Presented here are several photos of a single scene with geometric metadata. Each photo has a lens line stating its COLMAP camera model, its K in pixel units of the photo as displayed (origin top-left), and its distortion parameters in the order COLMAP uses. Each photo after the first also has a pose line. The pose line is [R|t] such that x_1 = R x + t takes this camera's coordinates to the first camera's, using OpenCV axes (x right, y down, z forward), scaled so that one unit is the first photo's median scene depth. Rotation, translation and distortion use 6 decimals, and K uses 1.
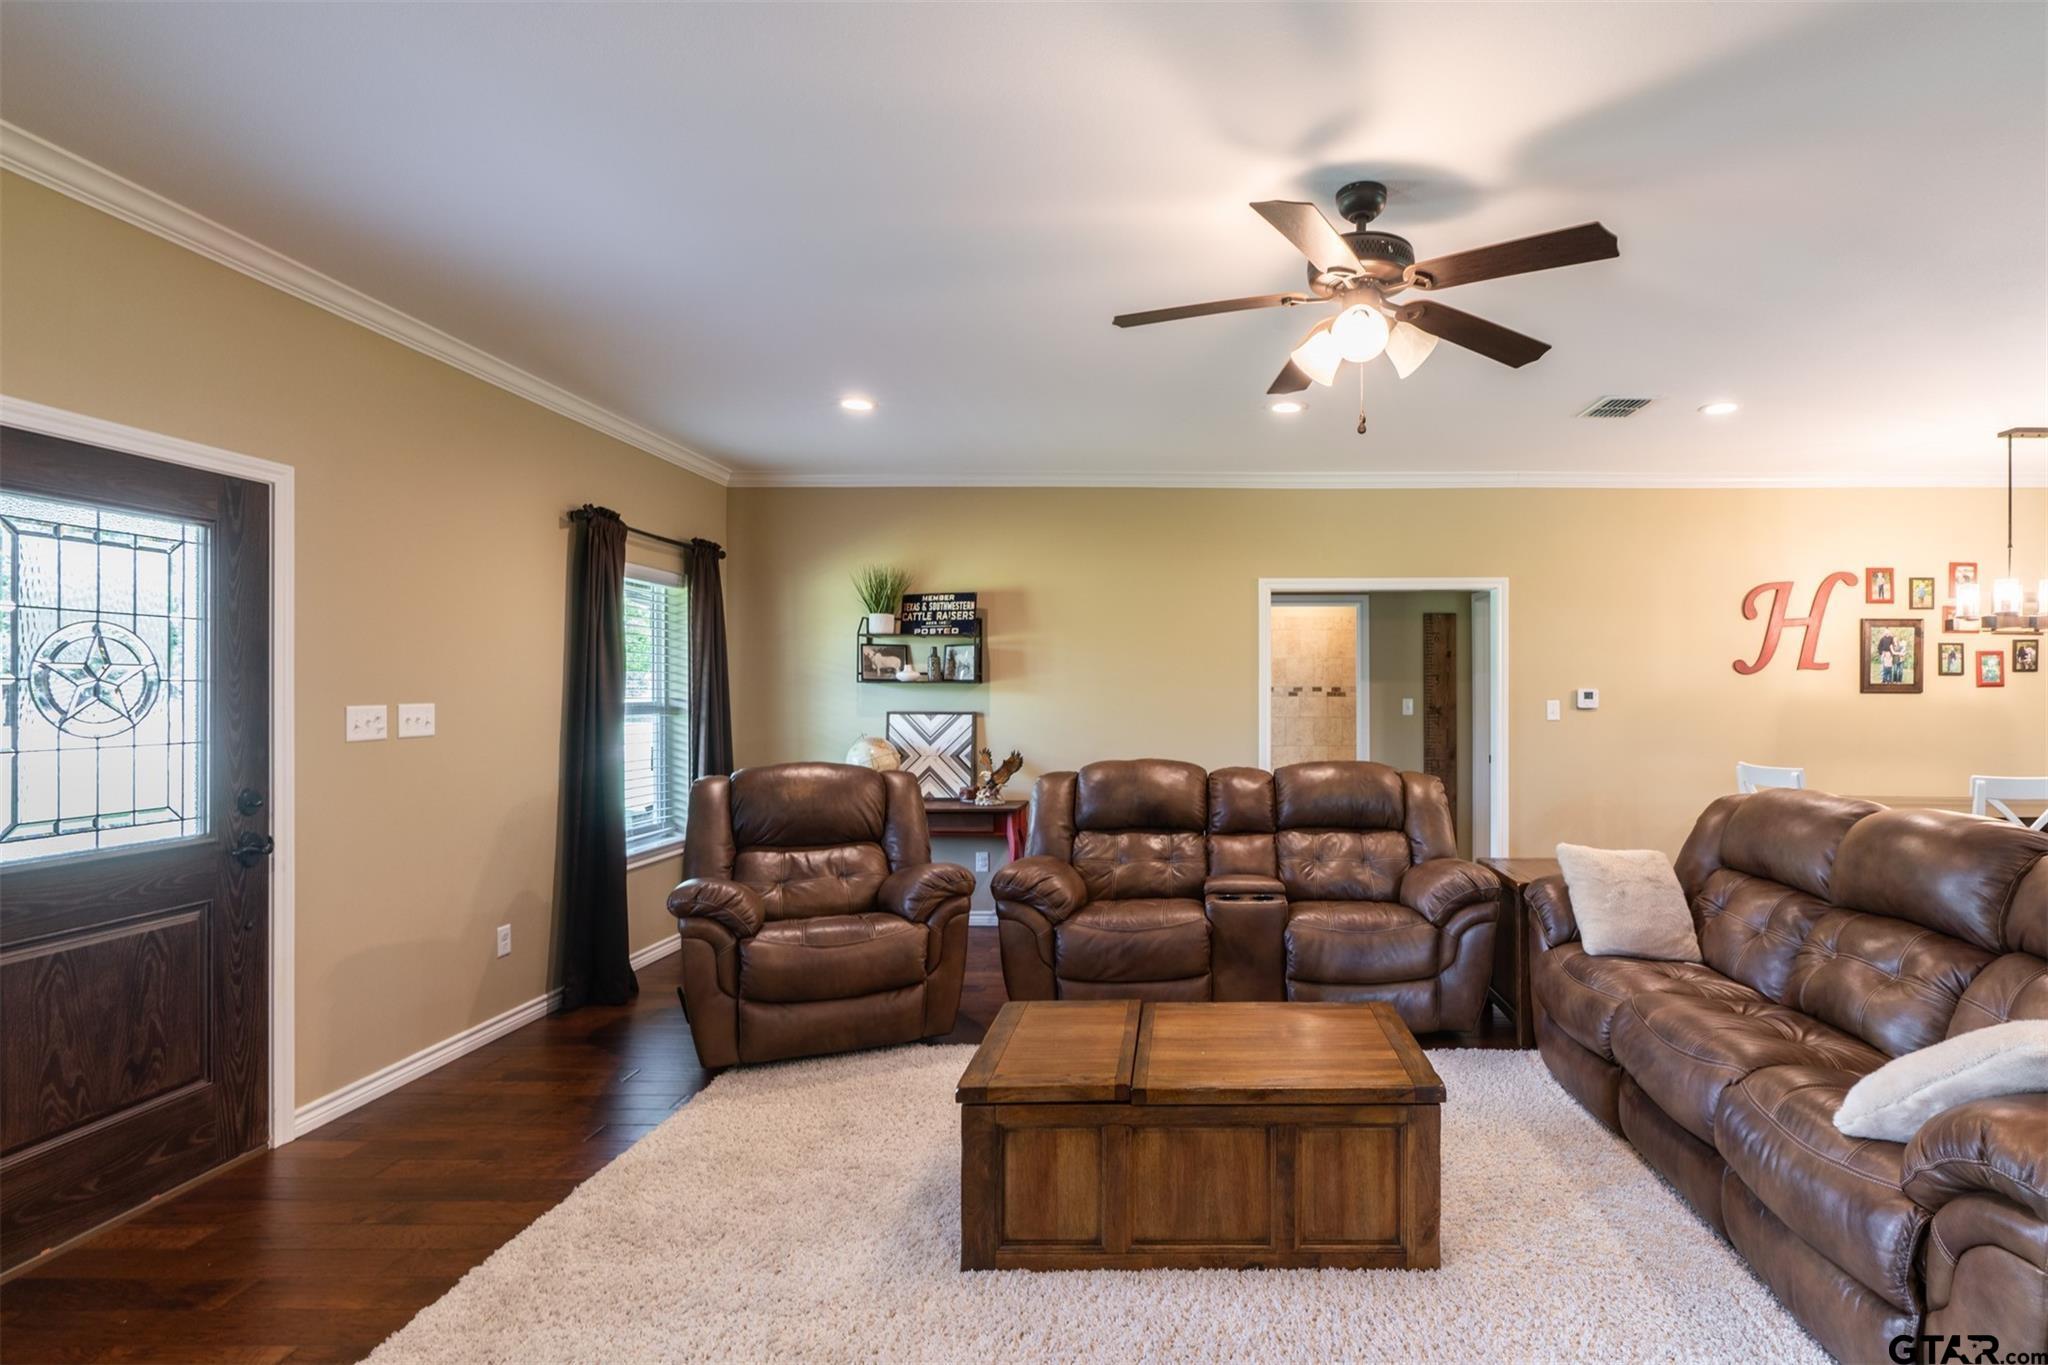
lens RADIAL K [[1007.8, 0, 1118.2], [0, 1007.8, 685.2], [0, 0, 1]] dist [-0.009806, 0.003408]
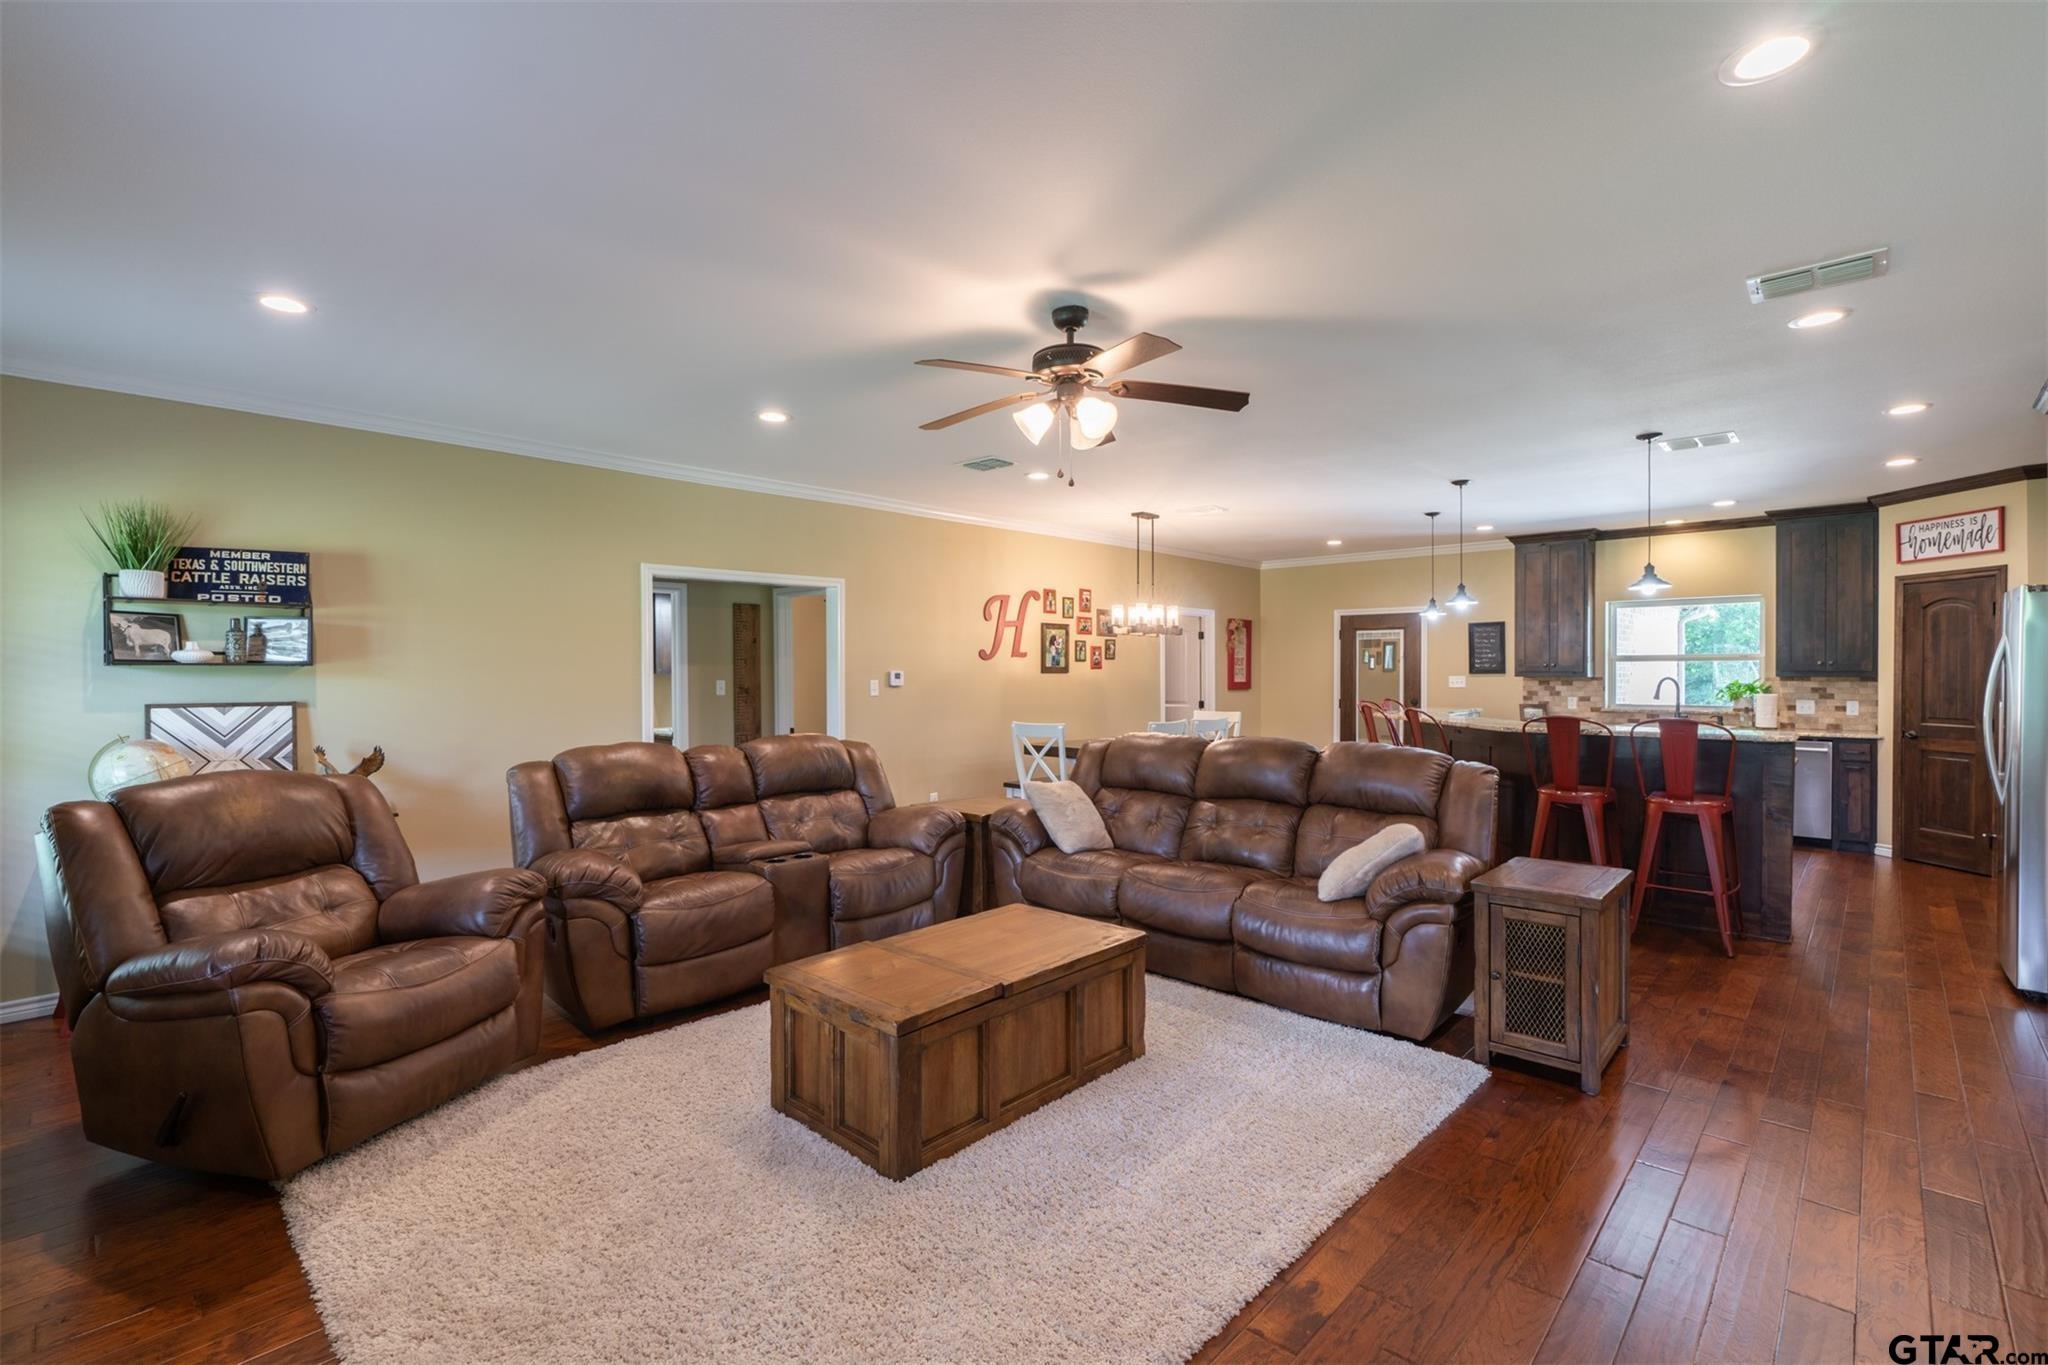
lens RADIAL K [[944.1, 0, 1047.8], [0, 944.1, 679.9], [0, 0, 1]] dist [-0.015140, 0.006441]
pose [[0.667287, -0.010176, 0.744732, -0.324533], [0.000998, 0.999918, 0.012769, 0.000342], [-0.744800, -0.007777, 0.667242, 0.065882]]
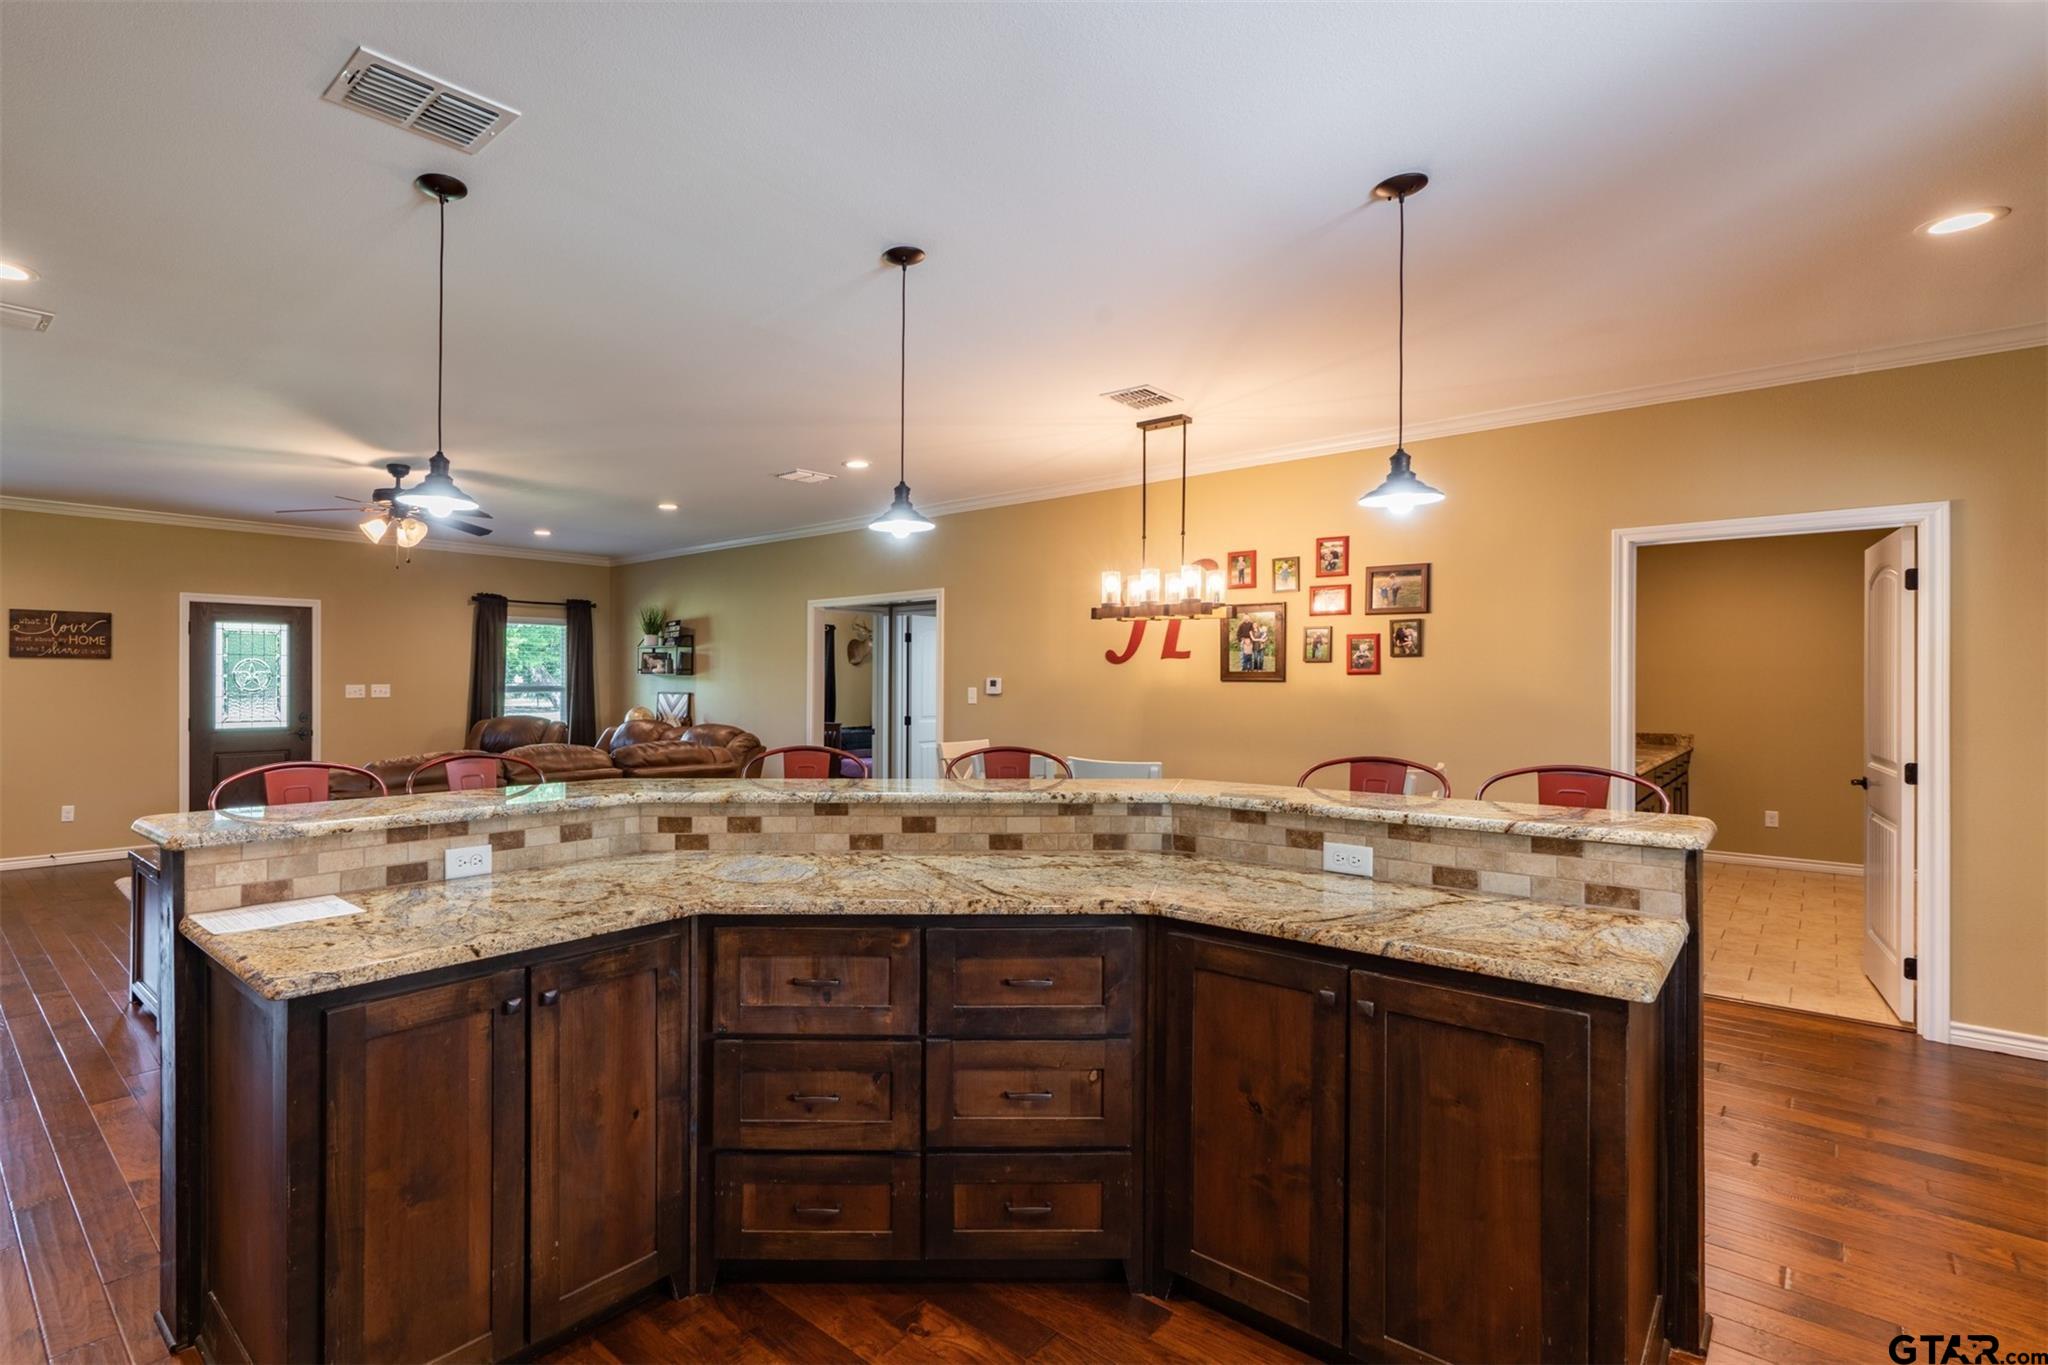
lens RADIAL K [[998.2, 0, 848.1], [0, 998.2, 672.7], [0, 0, 1]] dist [0.000320, 0.000626]
pose [[0.695064, -0.005633, -0.718926, 1.306385], [0.002517, 0.999982, -0.005402, 0.004011], [0.718944, 0.001945, 0.695066, 0.067783]]
